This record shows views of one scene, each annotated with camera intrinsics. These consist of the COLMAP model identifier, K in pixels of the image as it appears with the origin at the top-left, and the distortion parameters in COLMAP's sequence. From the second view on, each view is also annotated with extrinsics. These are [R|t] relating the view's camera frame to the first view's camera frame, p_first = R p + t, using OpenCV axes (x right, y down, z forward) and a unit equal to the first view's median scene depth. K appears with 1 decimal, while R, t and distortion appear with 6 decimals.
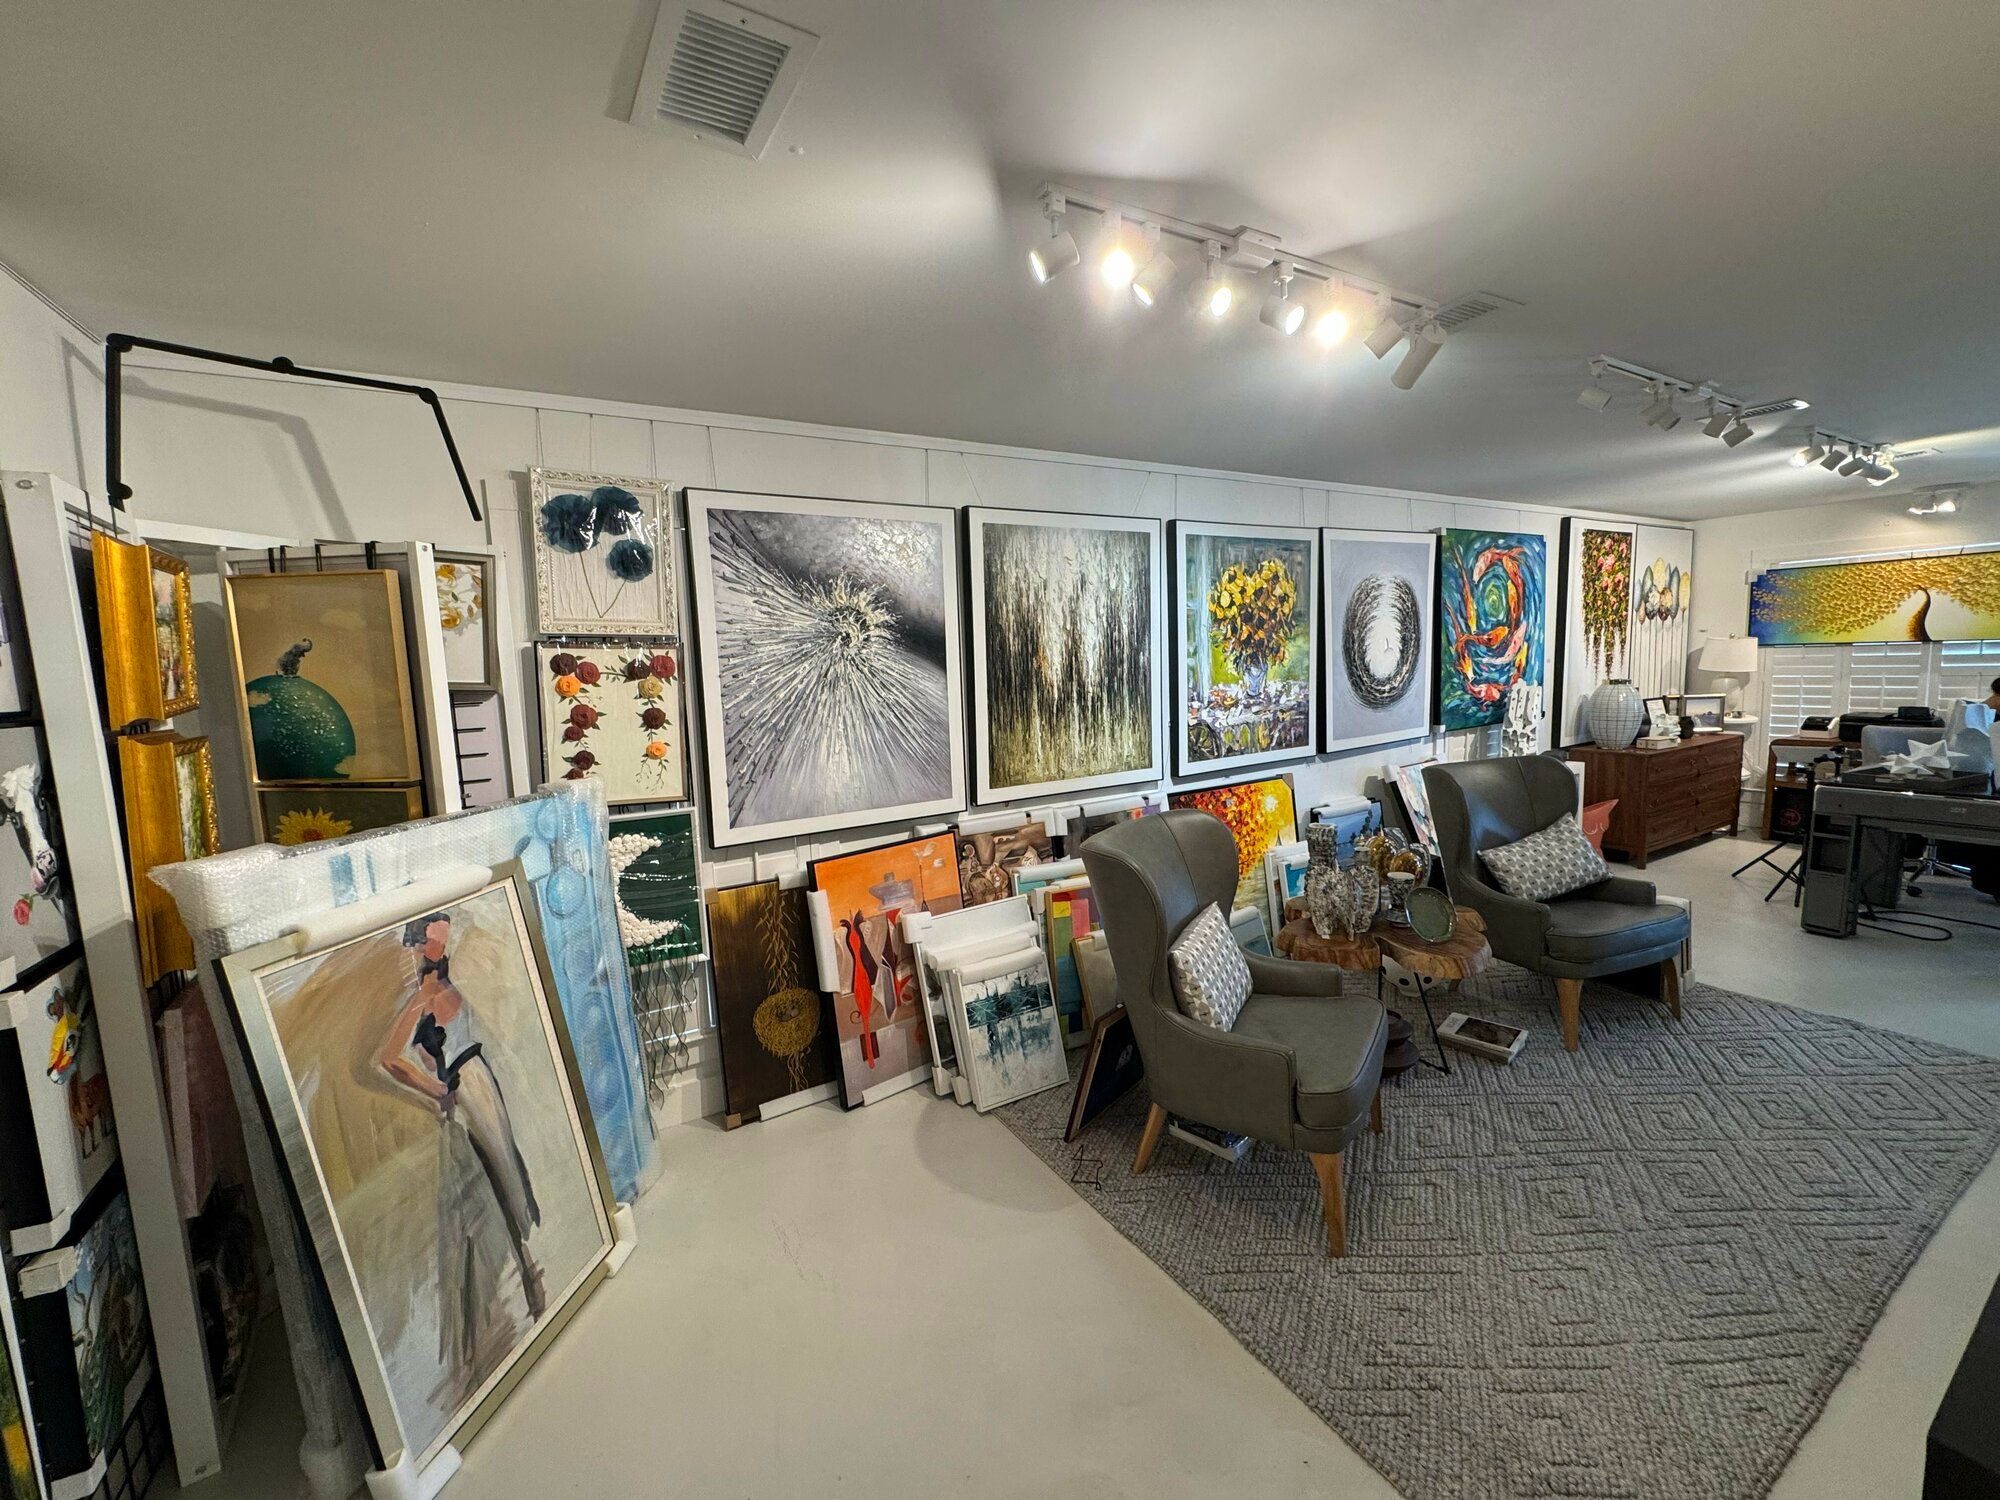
lens RADIAL K [[795.8, 0, 998.8], [0, 795.8, 751.4], [0, 0, 1]] dist [-0.005635, 0.001217]
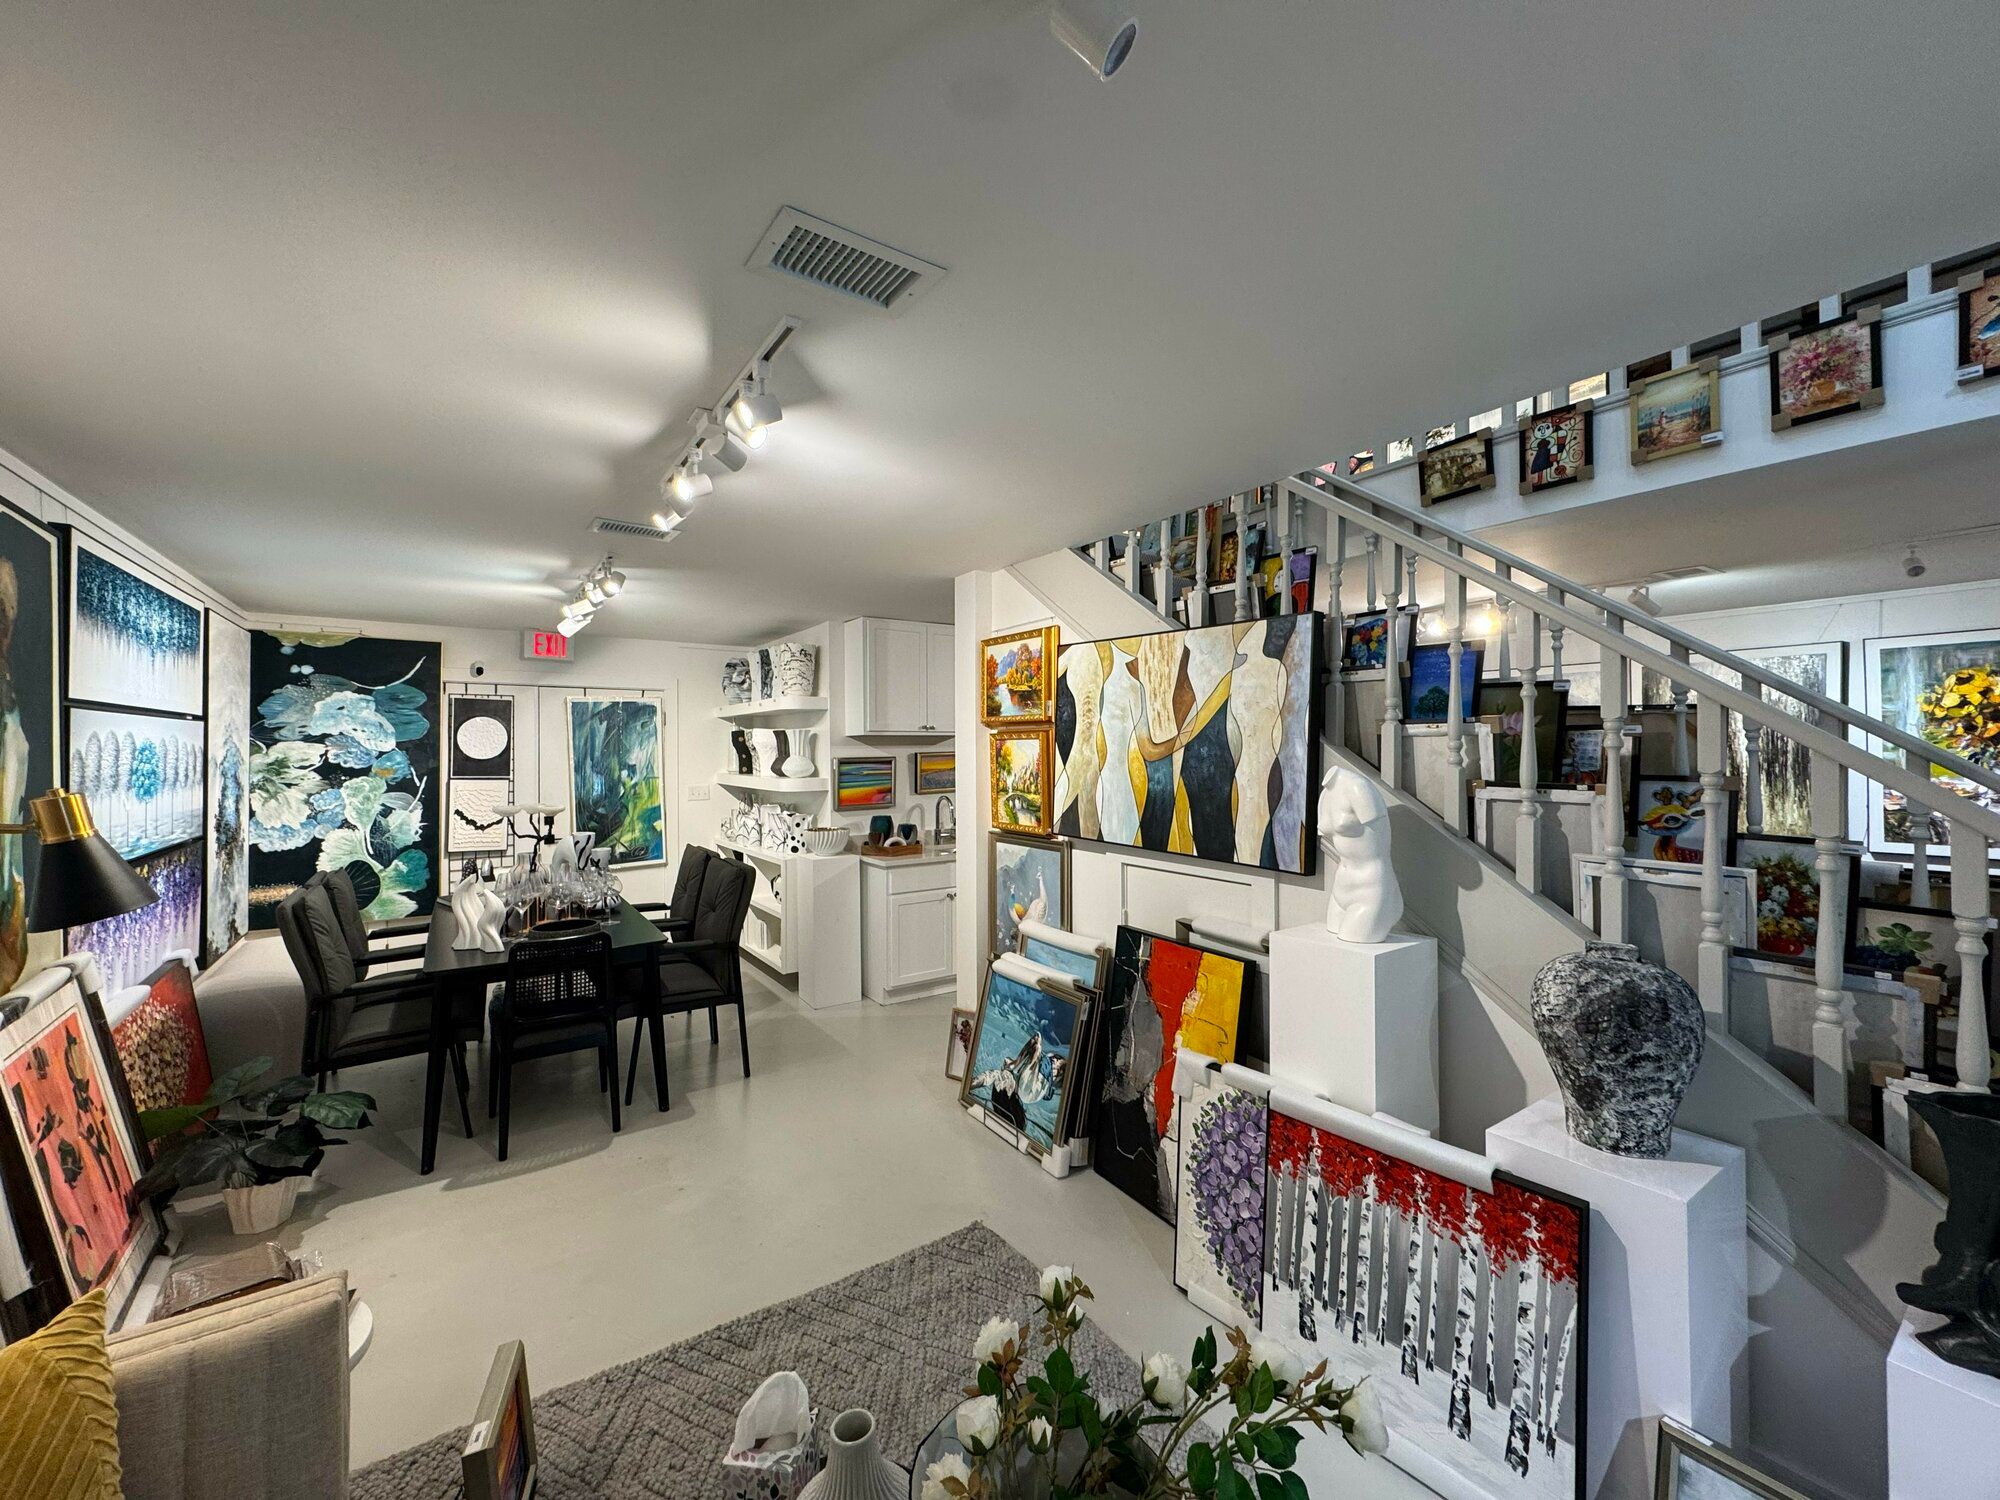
lens RADIAL K [[795.8, 0, 1000.8], [0, 795.8, 747.1], [0, 0, 1]] dist [-0.005635, 0.001217]
pose [[0.071544, 0.039065, -0.996672, 1.670493], [-0.107179, 0.993748, 0.031257, -0.027252], [0.991662, 0.104586, 0.075284, -0.484669]]
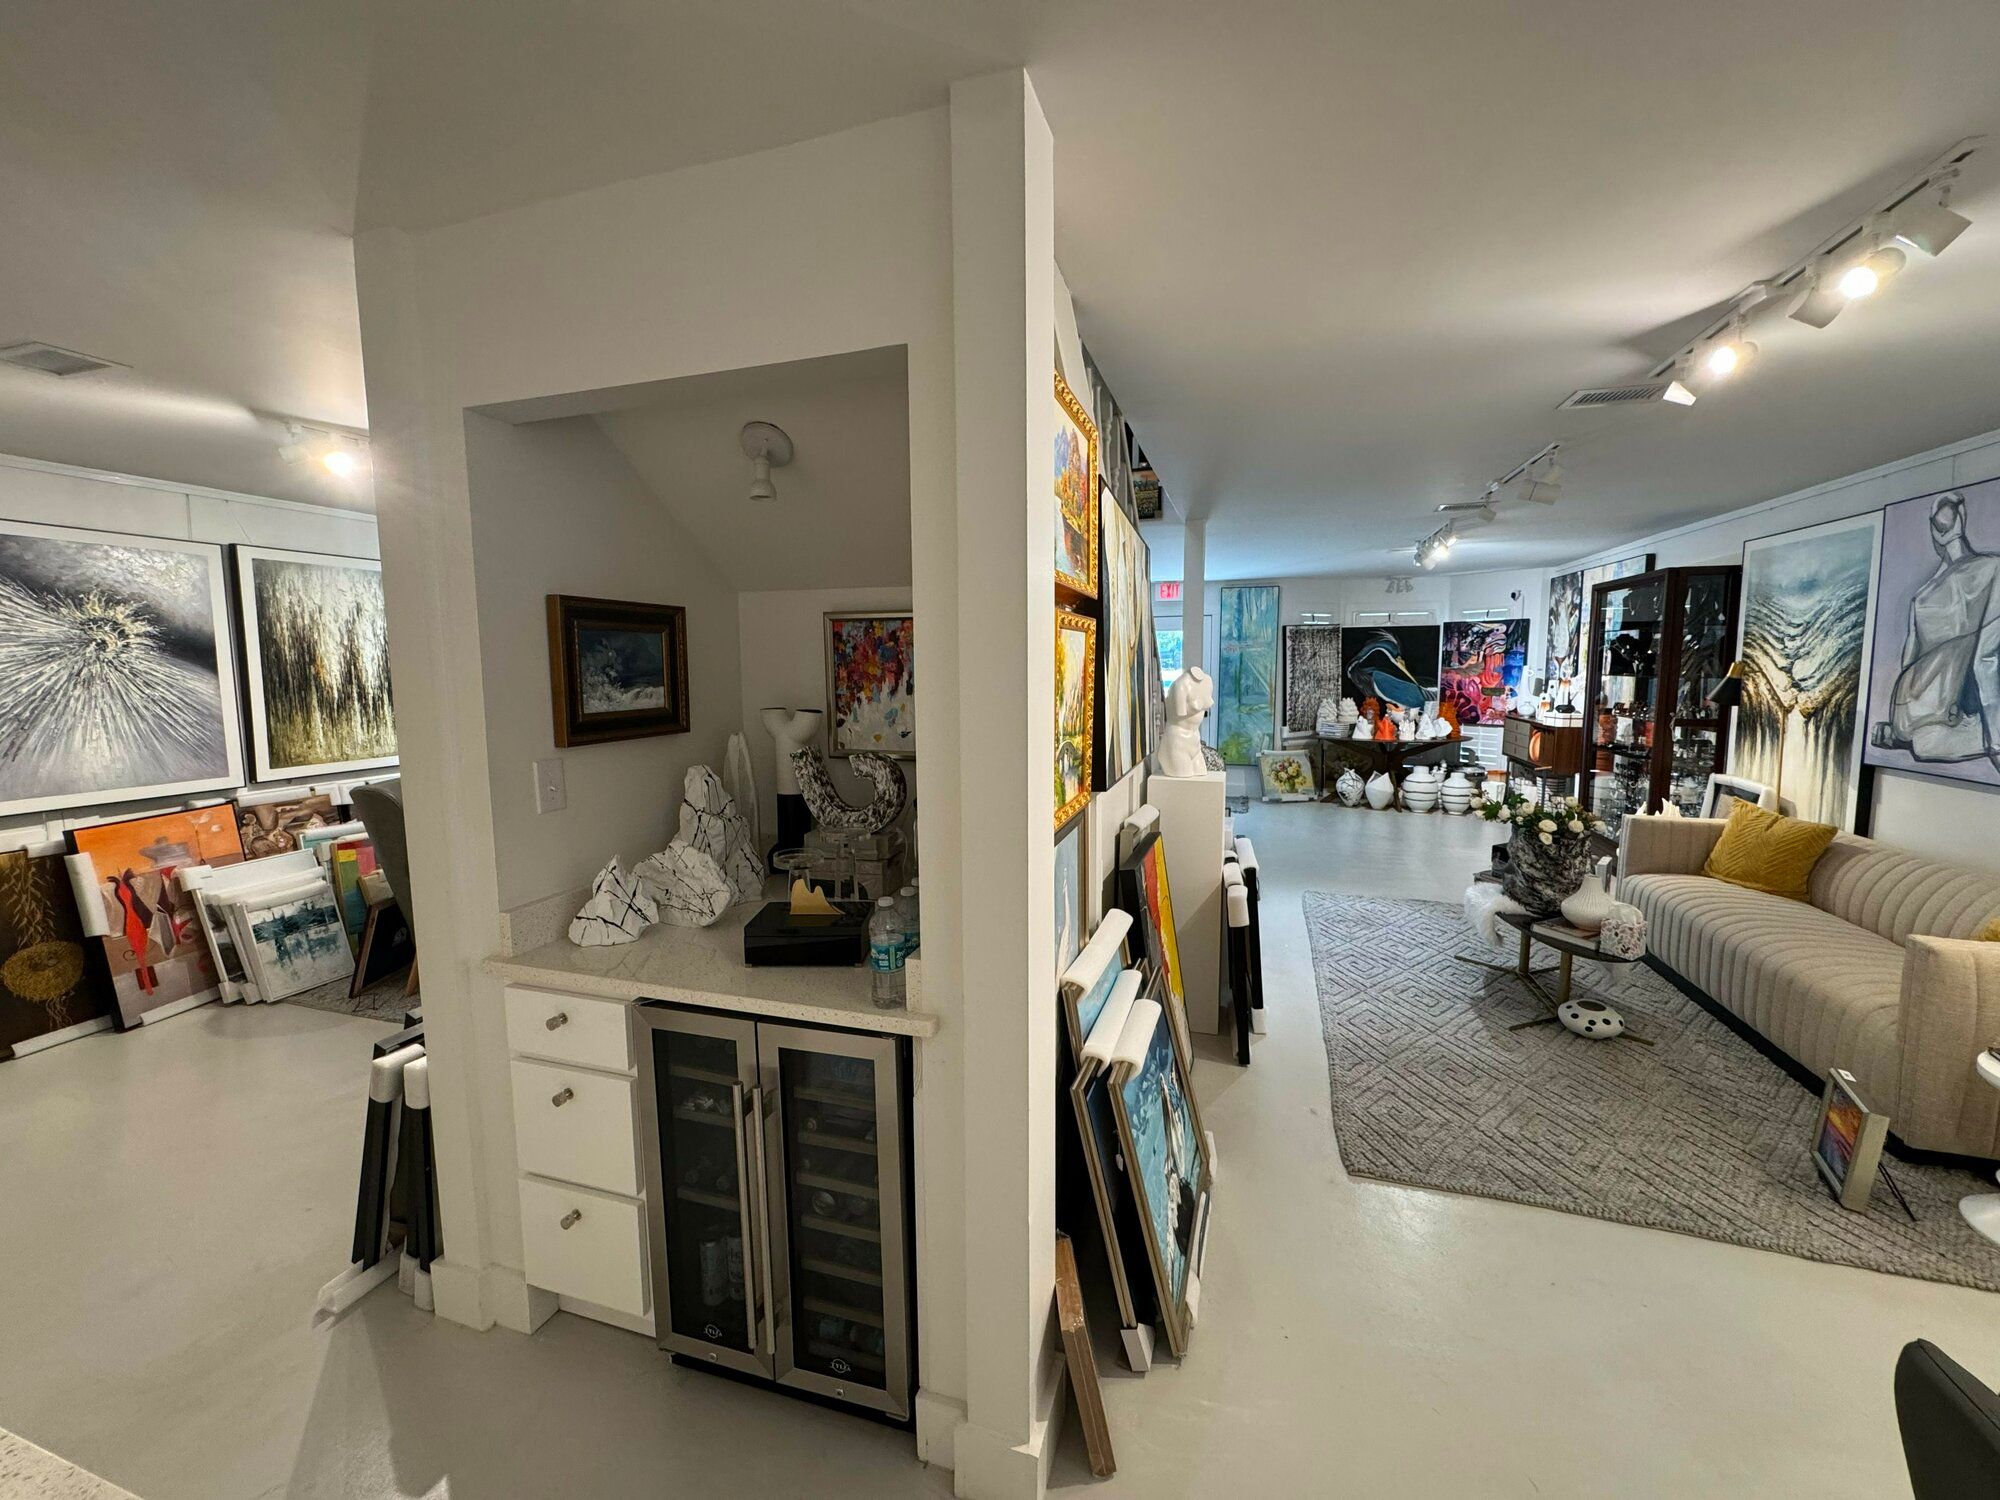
lens RADIAL K [[795.8, 0, 996.7], [0, 795.8, 751.4], [0, 0, 1]] dist [-0.005635, 0.001217]
pose [[0.748960, -0.036423, 0.661614, 0.023247], [0.049021, 0.998798, -0.000507, 0.084877], [-0.660800, 0.032813, 0.749844, -0.769543]]
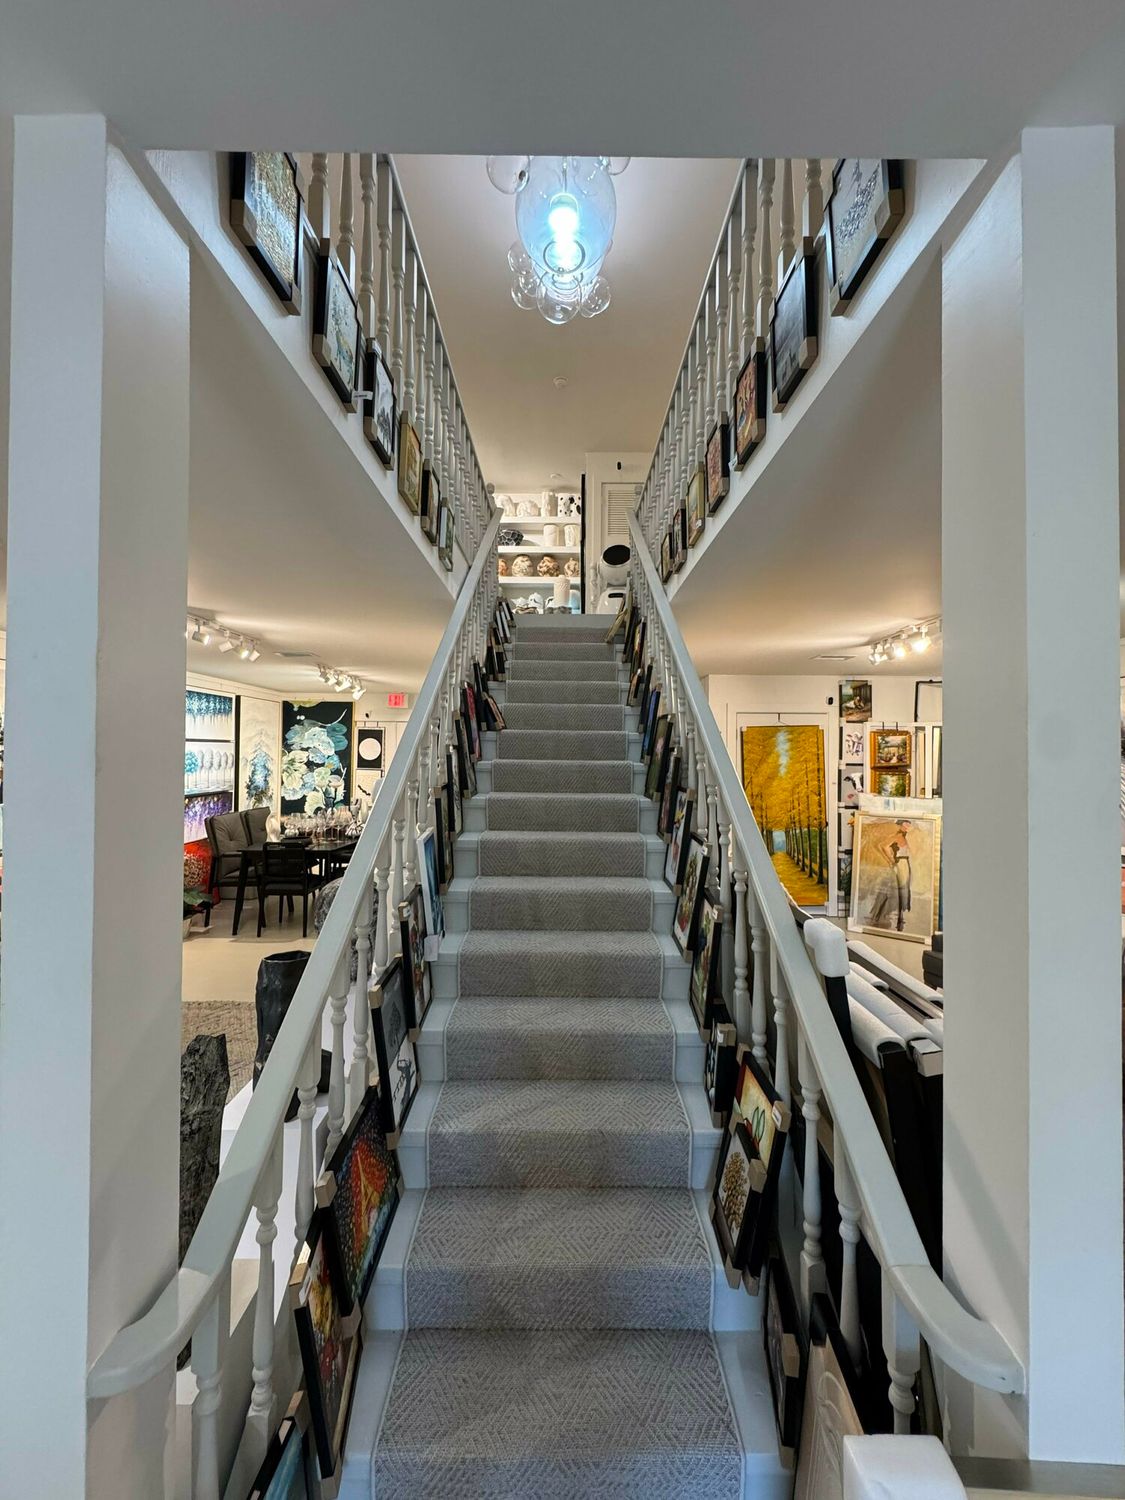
lens RADIAL K [[596.9, 0, 569.6], [0, 596.9, 746.2], [0, 0, 1]] dist [-0.005635, 0.001217]
pose [[-0.493888, 0.027895, -0.869078, 1.676431], [-0.079710, 0.993824, 0.077198, -0.160137], [0.865864, 0.107401, -0.488615, 0.597076]]
